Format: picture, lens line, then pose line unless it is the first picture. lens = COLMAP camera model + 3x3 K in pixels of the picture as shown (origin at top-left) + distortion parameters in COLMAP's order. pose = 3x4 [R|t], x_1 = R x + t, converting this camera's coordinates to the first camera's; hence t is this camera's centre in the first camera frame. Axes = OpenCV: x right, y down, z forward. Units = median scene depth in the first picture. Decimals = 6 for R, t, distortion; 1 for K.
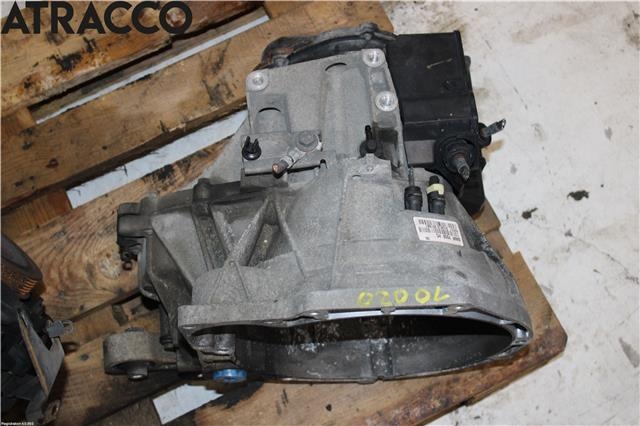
lens RADIAL K [[913.5, 0, 318.9], [0, 913.5, 211.8], [0, 0, 1]] dist [-0.013364, 0.000000]
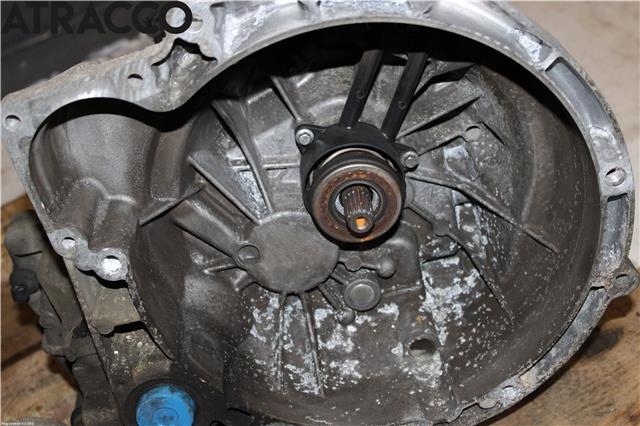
lens RADIAL K [[1001.6, 0, 323.1], [0, 1001.6, 211.3], [0, 0, 1]] dist [0.017450, 0.000000]
pose [[0.970381, -0.219057, -0.101856, 0.080878], [0.109432, 0.774474, -0.623069, 0.418388], [0.215373, 0.593468, 0.775507, 0.379217]]
